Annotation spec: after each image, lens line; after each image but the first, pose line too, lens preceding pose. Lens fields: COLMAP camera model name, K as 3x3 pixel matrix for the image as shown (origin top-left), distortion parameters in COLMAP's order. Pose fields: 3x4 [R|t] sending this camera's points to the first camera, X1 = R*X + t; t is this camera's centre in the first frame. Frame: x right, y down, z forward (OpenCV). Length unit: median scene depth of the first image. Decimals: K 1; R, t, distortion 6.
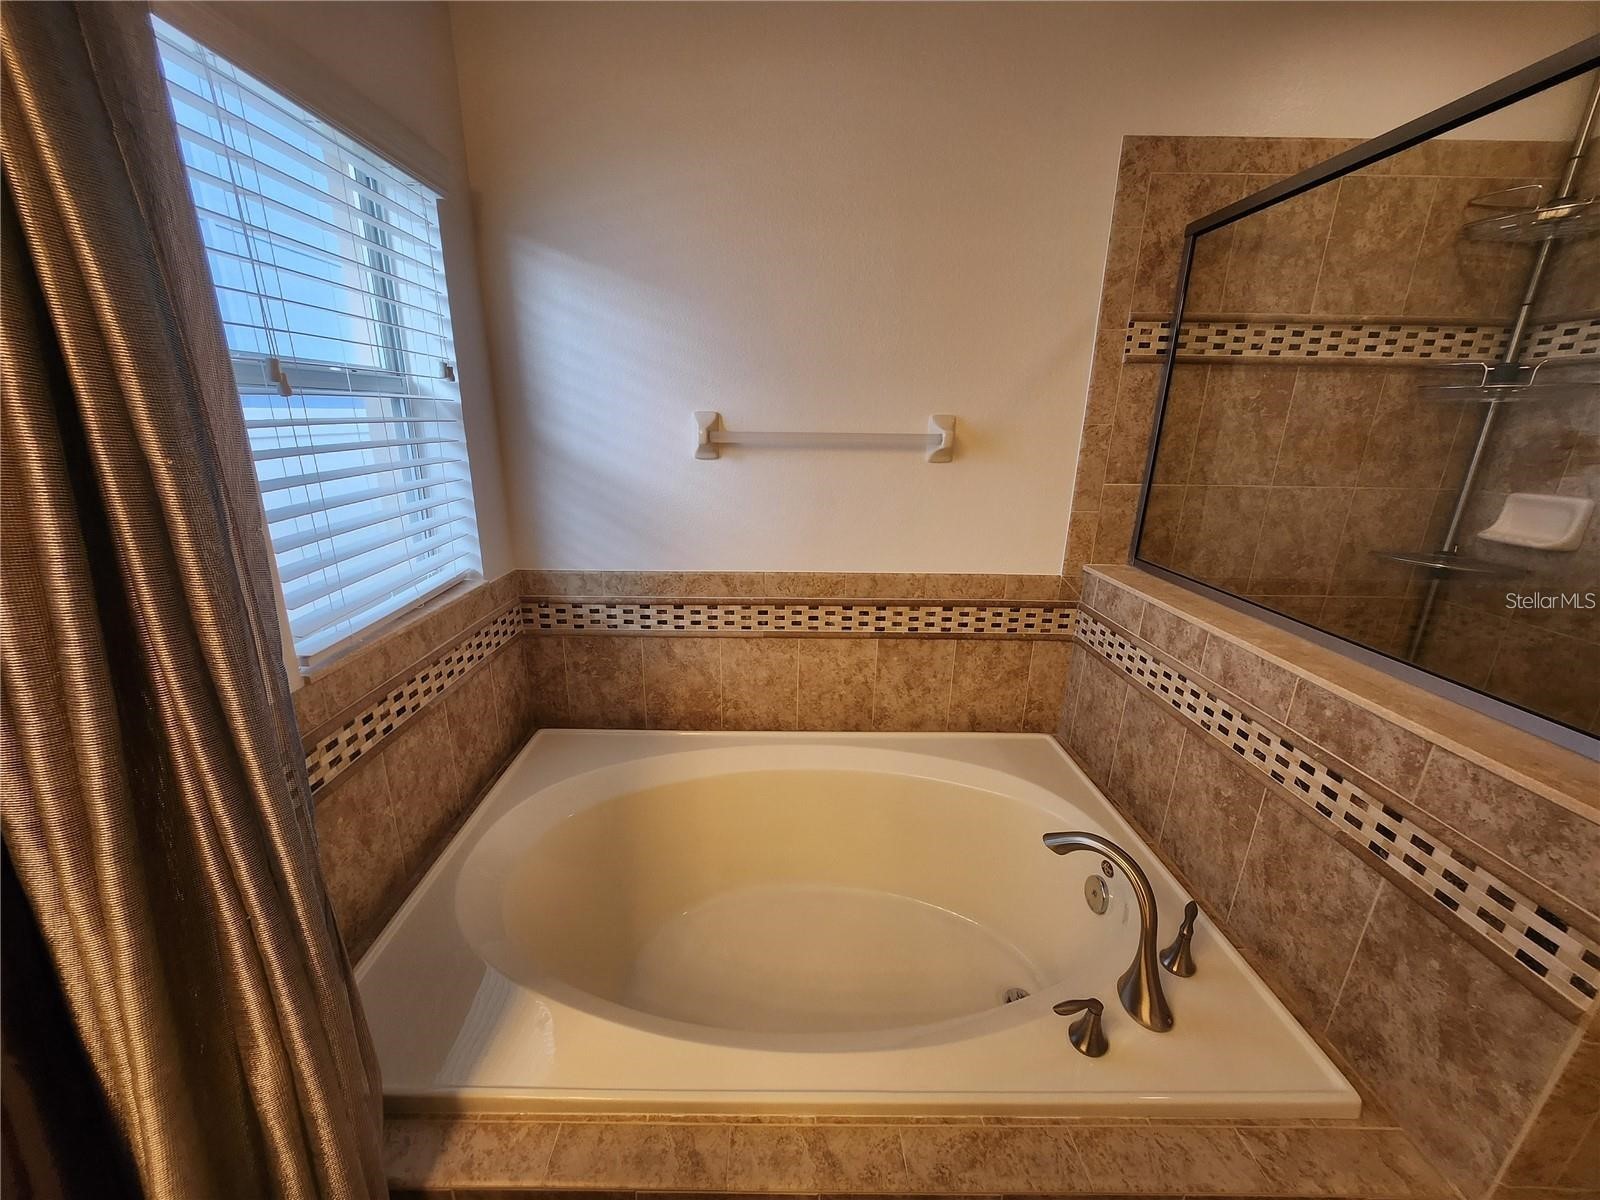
lens RADIAL K [[631.8, 0, 780.0], [0, 631.8, 612.7], [0, 0, 1]] dist [-0.000742, -0.000288]
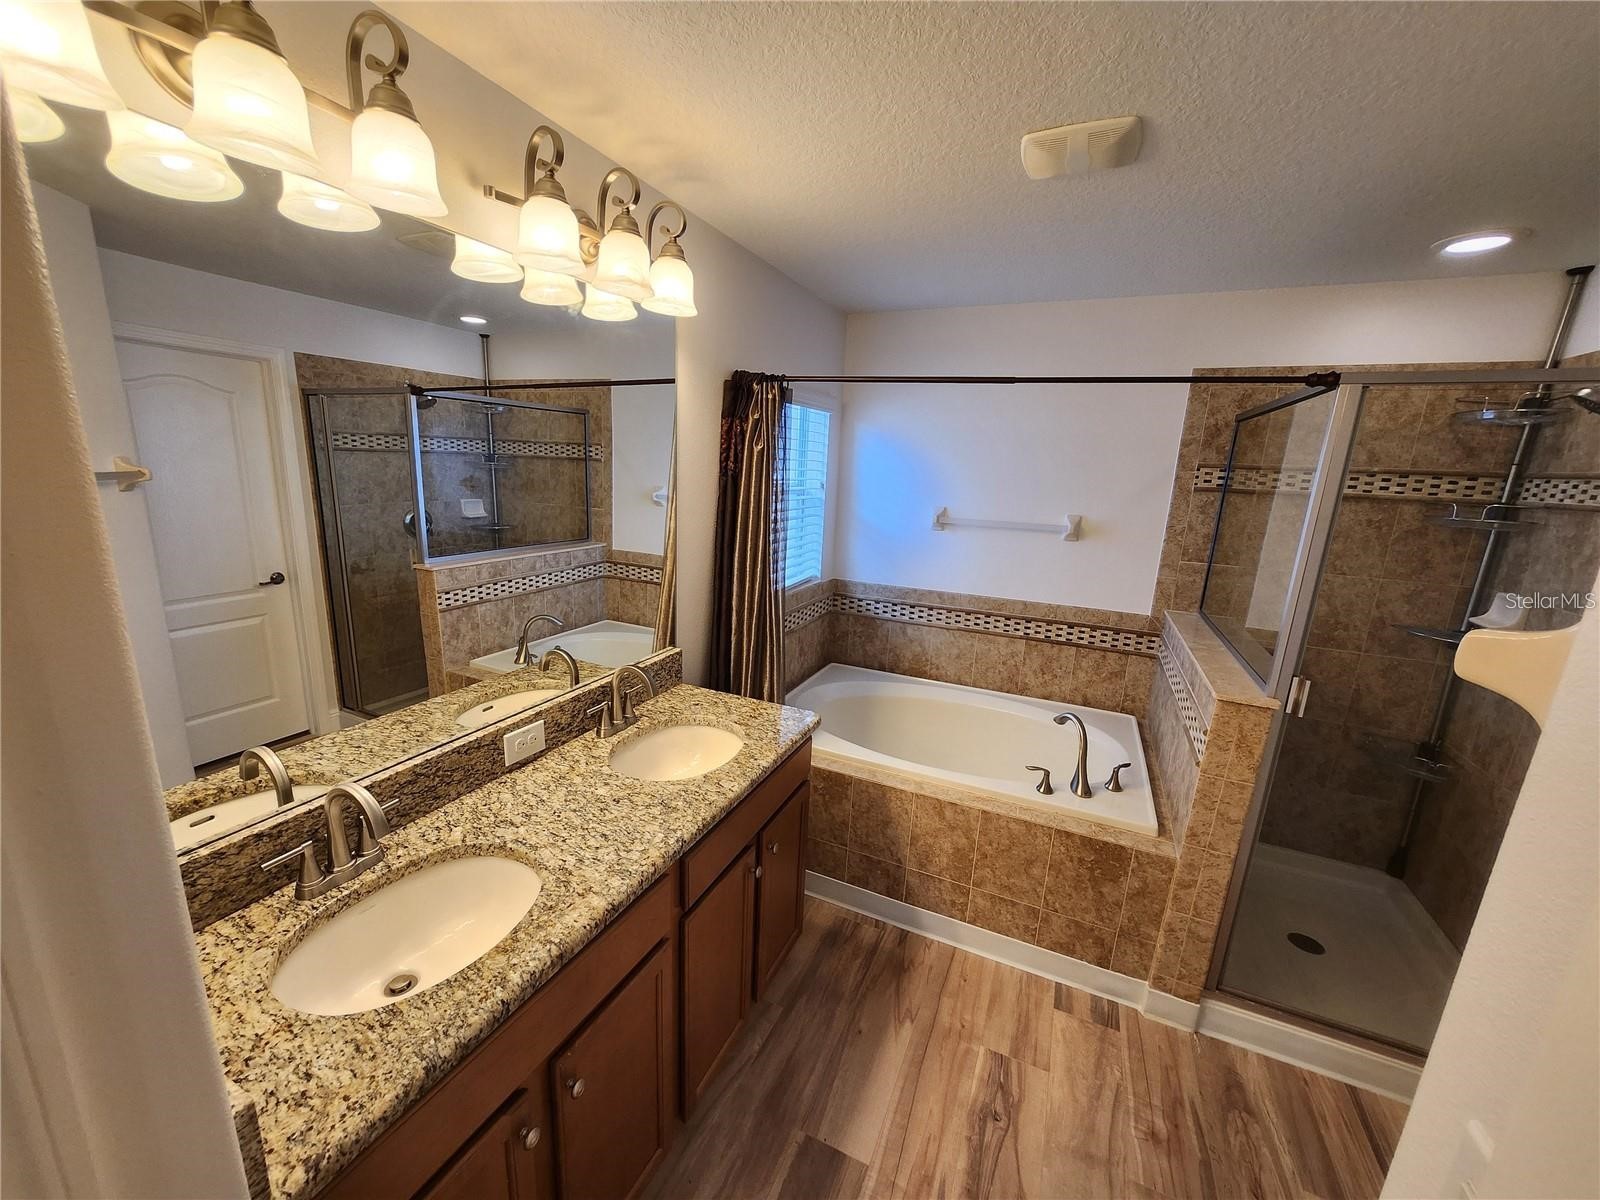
lens RADIAL K [[631.8, 0, 780.0], [0, 631.8, 612.7], [0, 0, 1]] dist [-0.000742, -0.000288]
pose [[0.899318, 0.121724, -0.420013, 0.275937], [-0.156728, 0.986390, -0.049714, 0.163199], [0.408245, 0.110536, 0.906155, -0.851854]]
